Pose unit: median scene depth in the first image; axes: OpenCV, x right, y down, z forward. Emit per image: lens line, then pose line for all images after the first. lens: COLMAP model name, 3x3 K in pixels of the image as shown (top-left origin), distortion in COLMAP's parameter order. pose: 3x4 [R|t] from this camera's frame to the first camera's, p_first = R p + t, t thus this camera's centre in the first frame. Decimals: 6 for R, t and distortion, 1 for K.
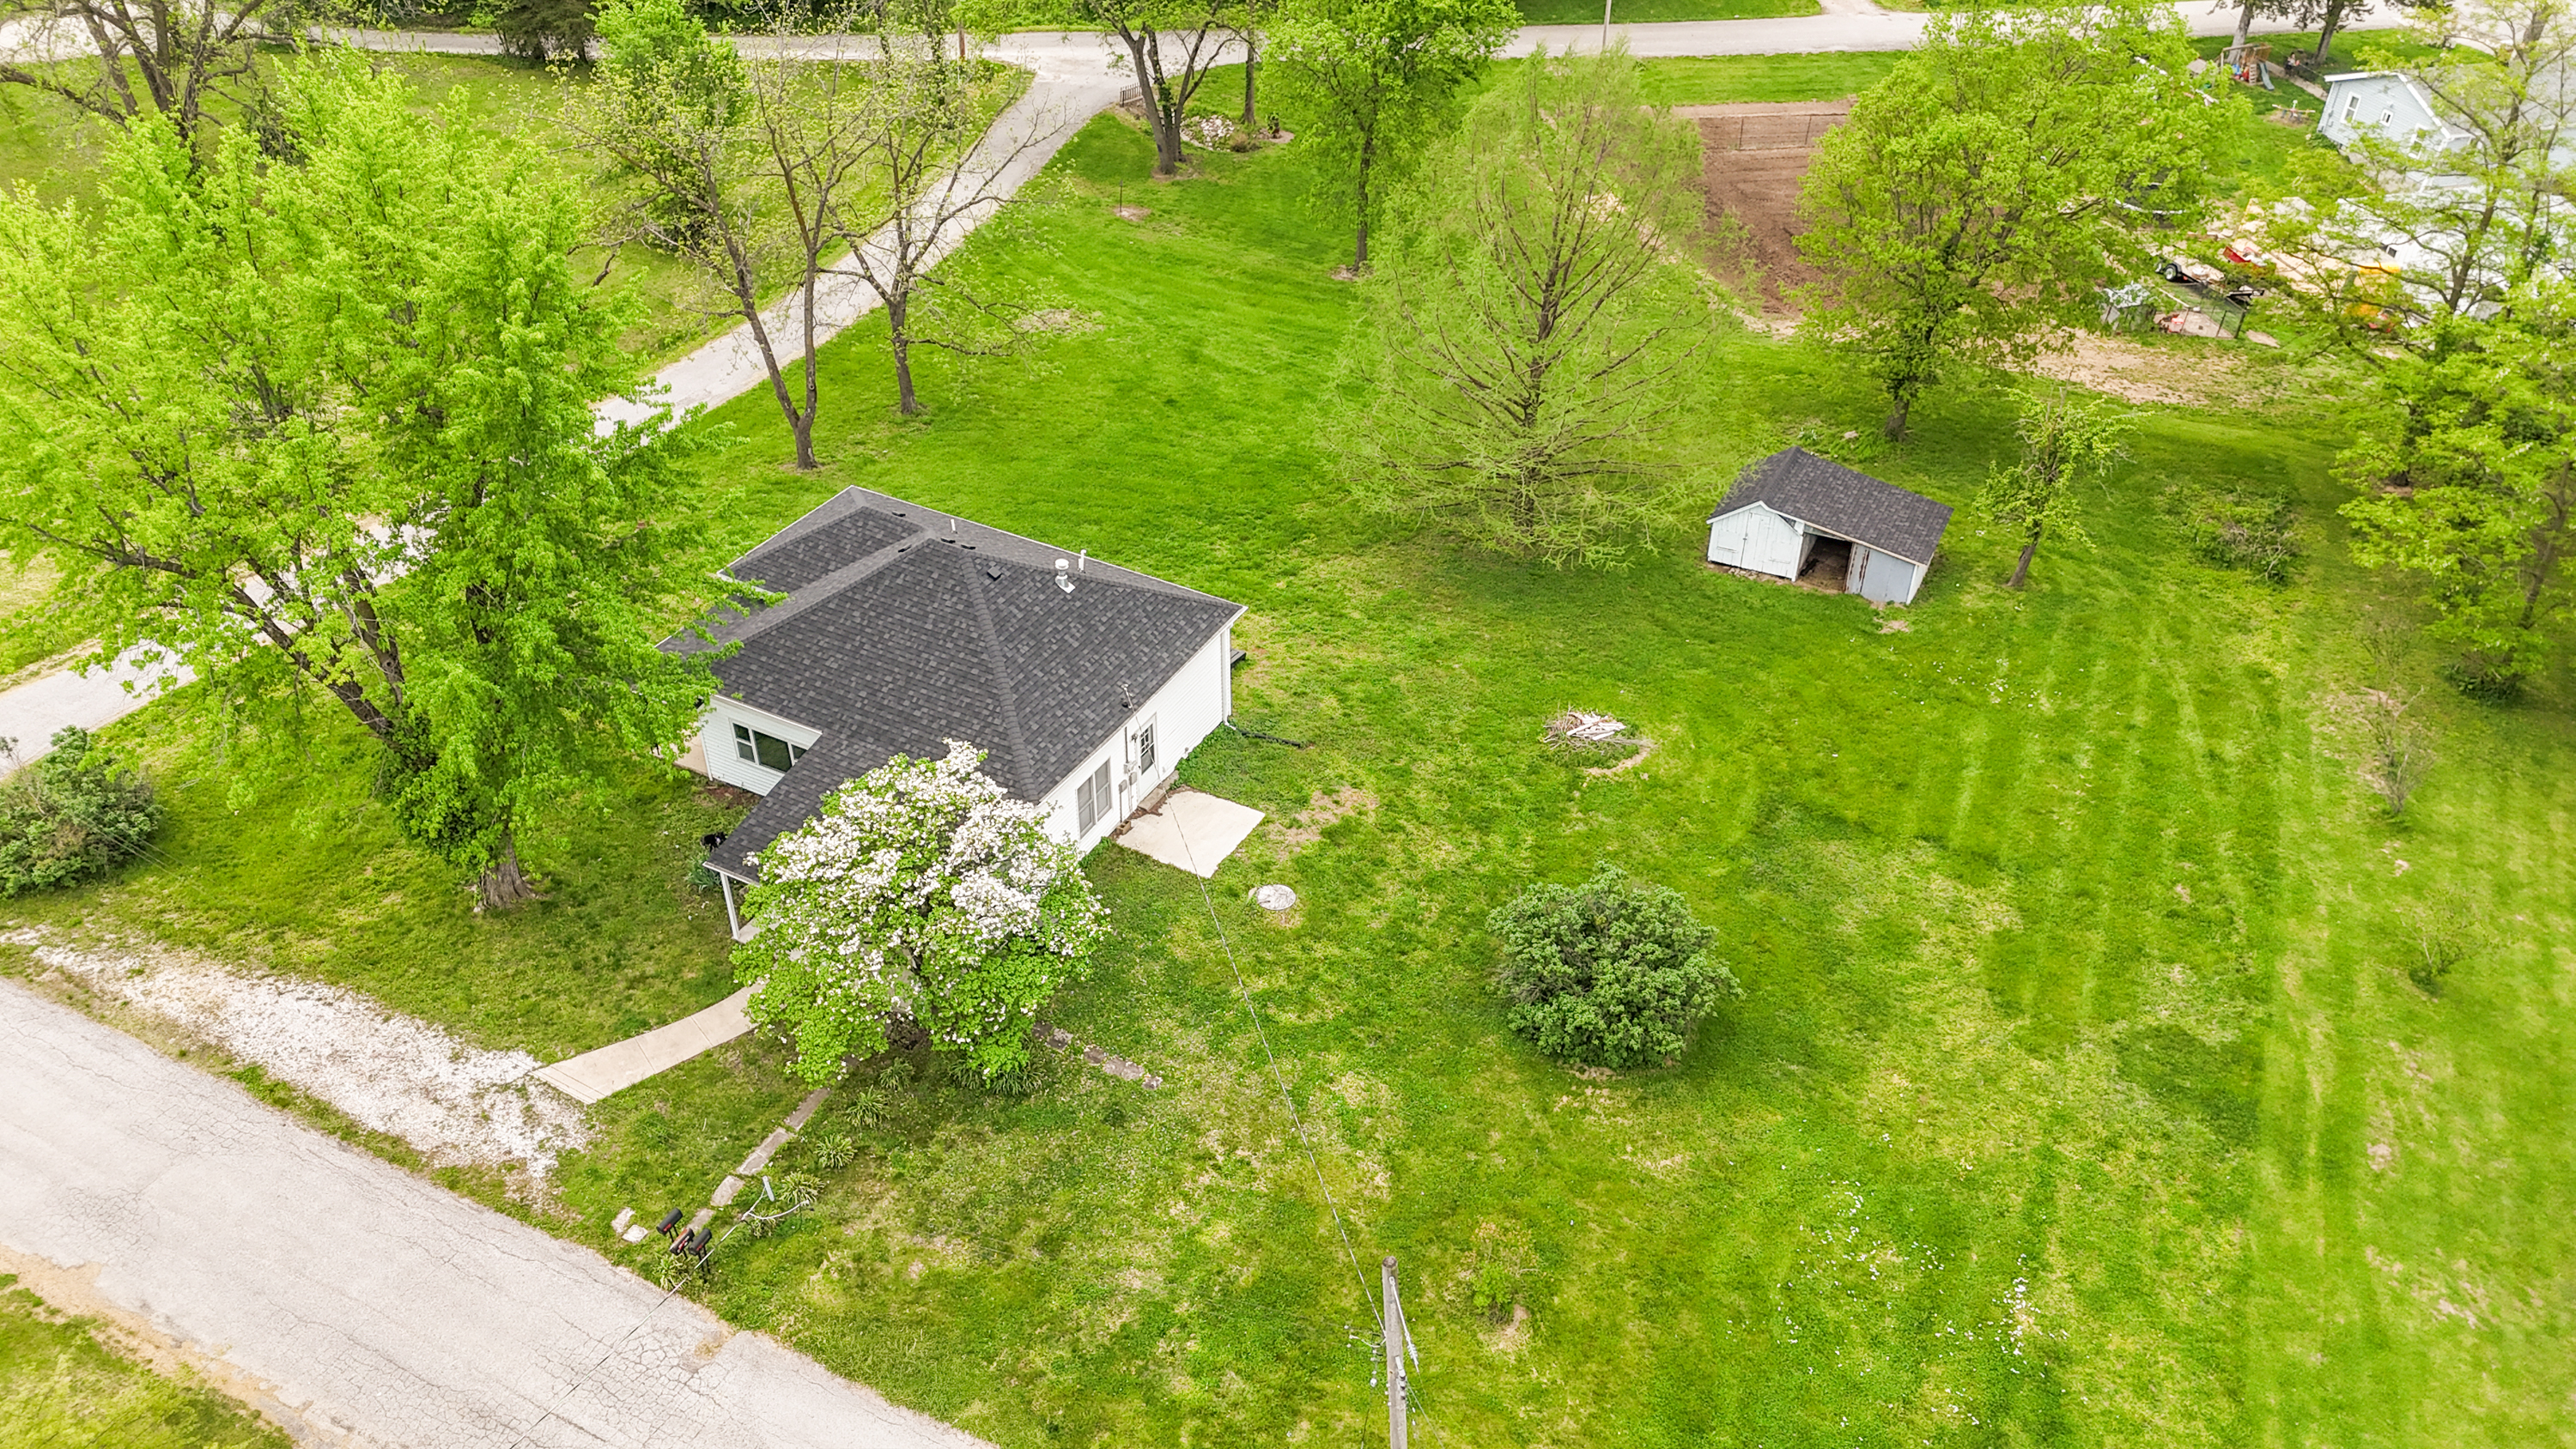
lens RADIAL K [[1880.3, 0, 1308.7], [0, 1880.3, 703.0], [0, 0, 1]] dist [0.061378, -0.061564]
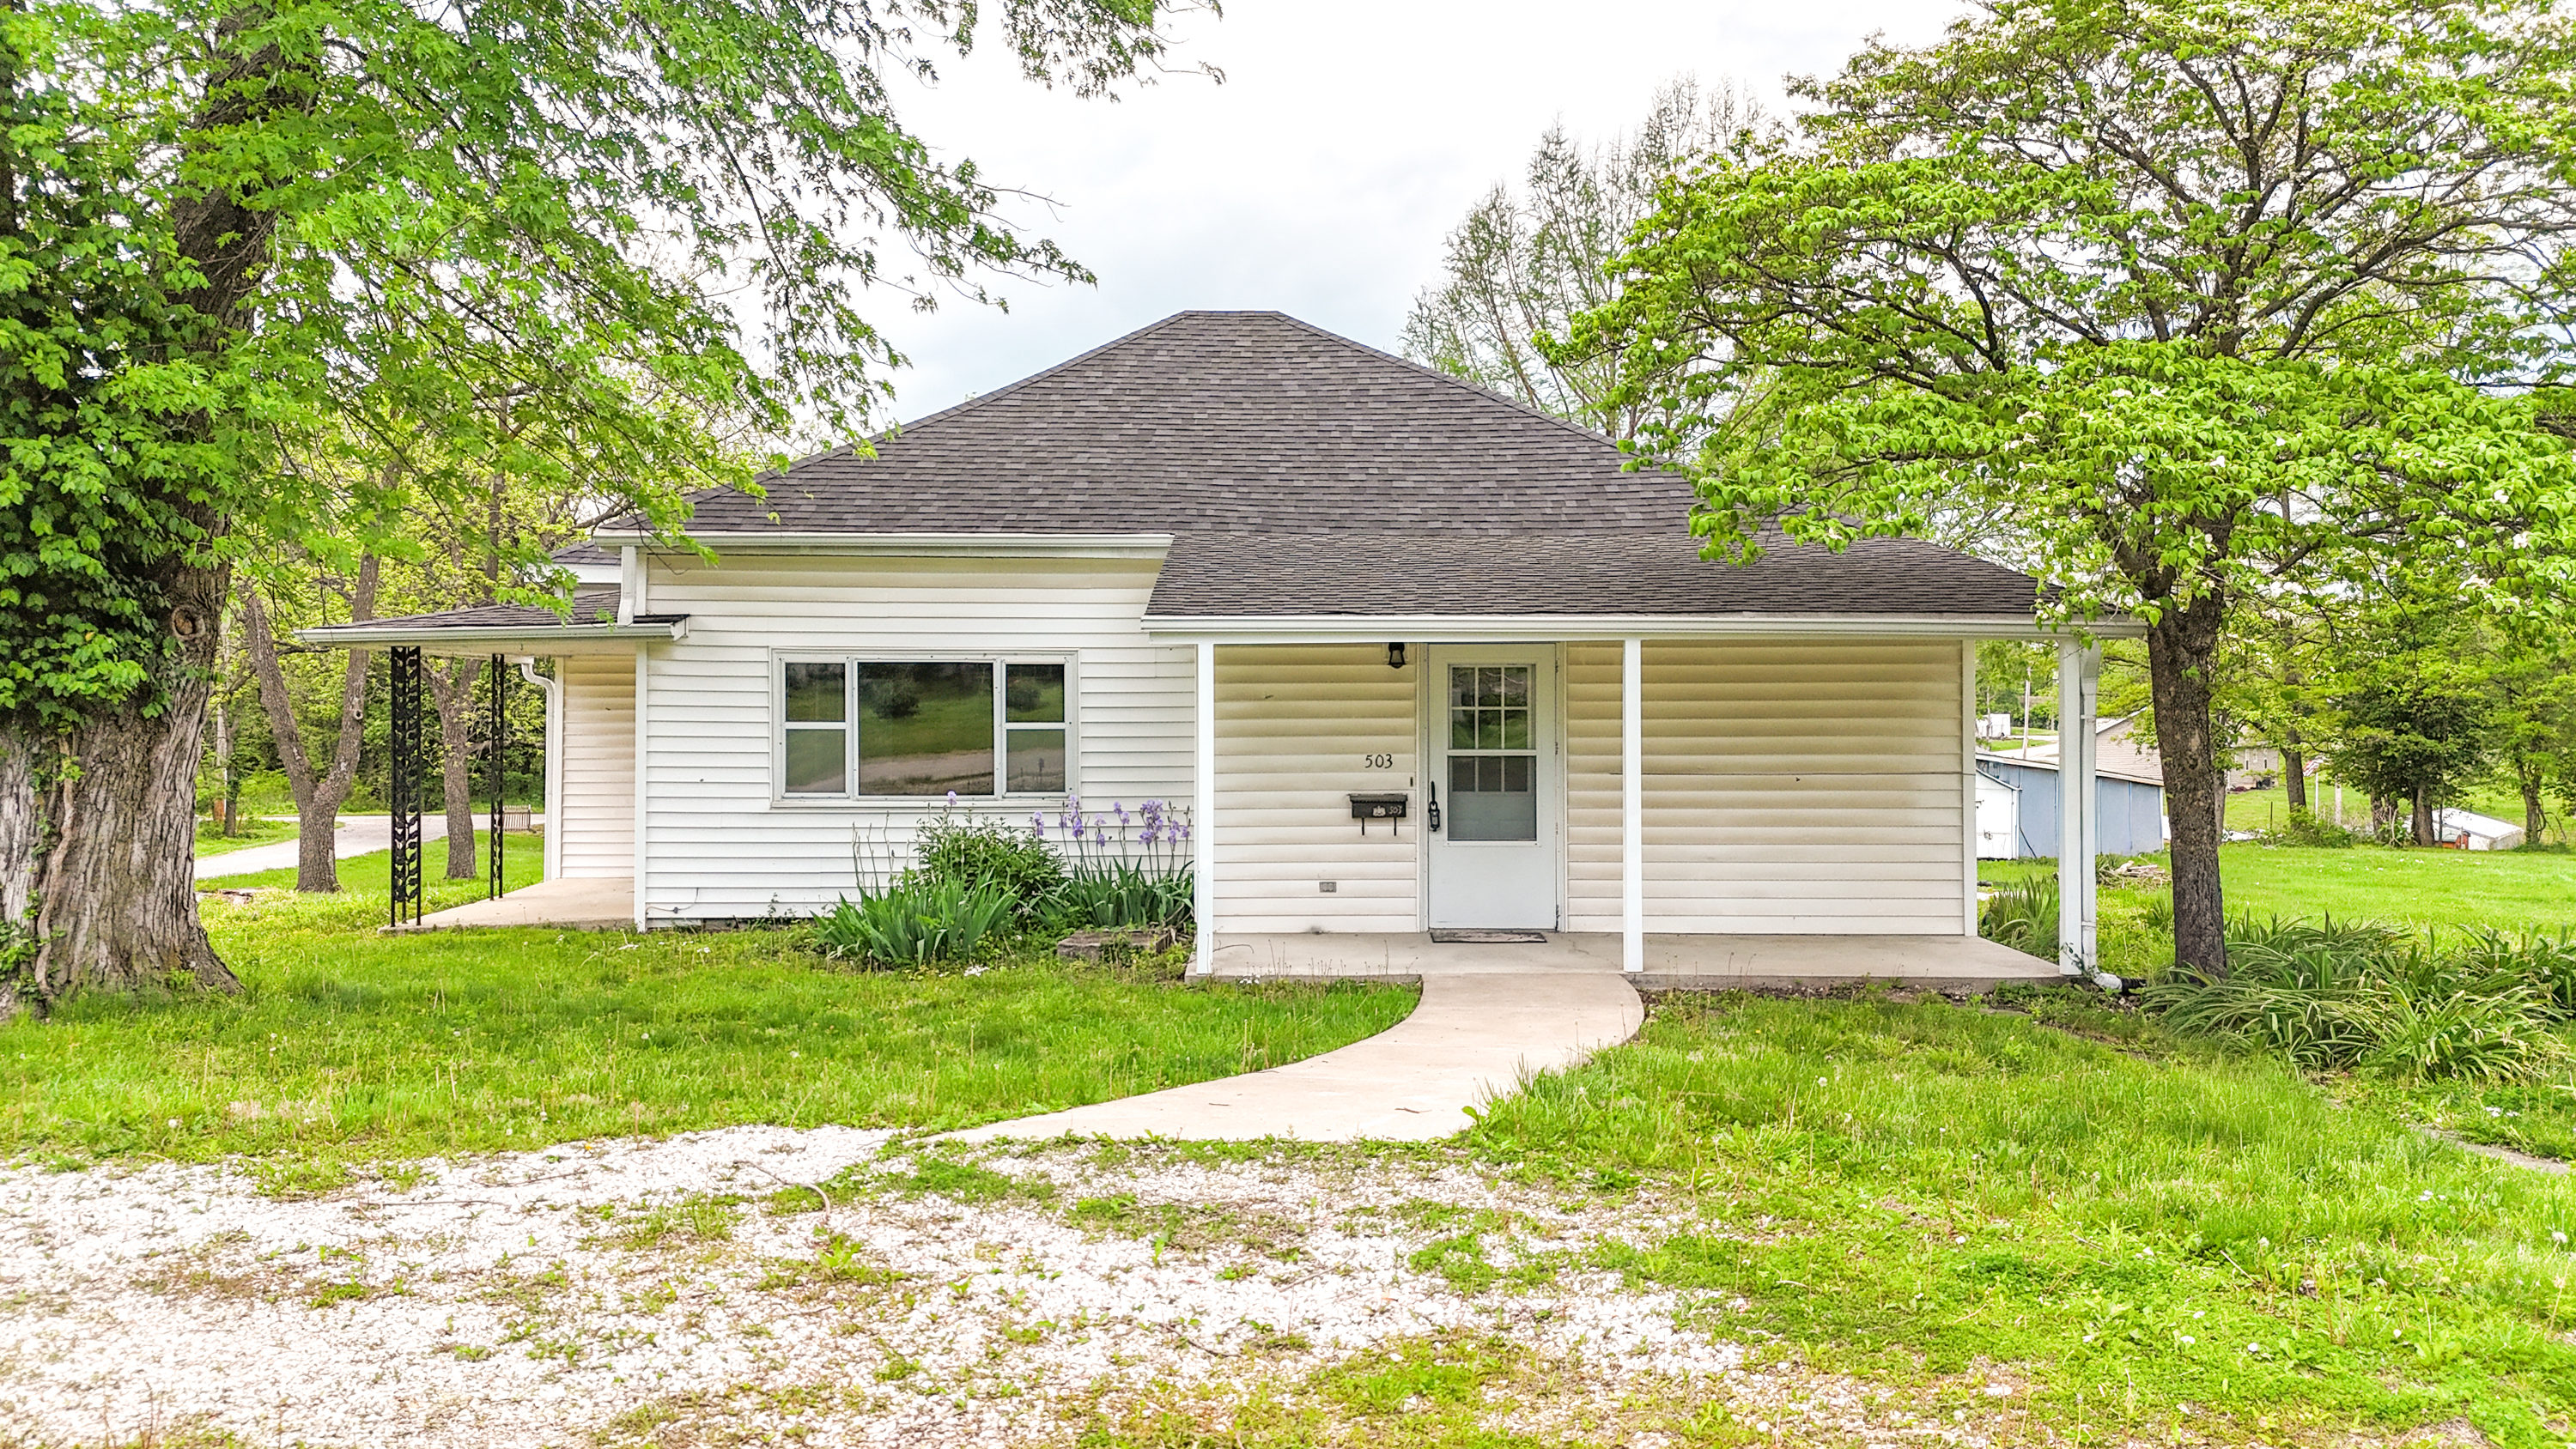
lens RADIAL K [[1880.3, 0, 1266.4], [0, 1880.3, 808.4], [0, 0, 1]] dist [0.061378, -0.061564]
pose [[0.876282, -0.027207, 0.481030, -0.432725], [0.287021, 0.831382, -0.475838, 0.239874], [-0.386974, 0.555034, 0.736334, 0.811754]]
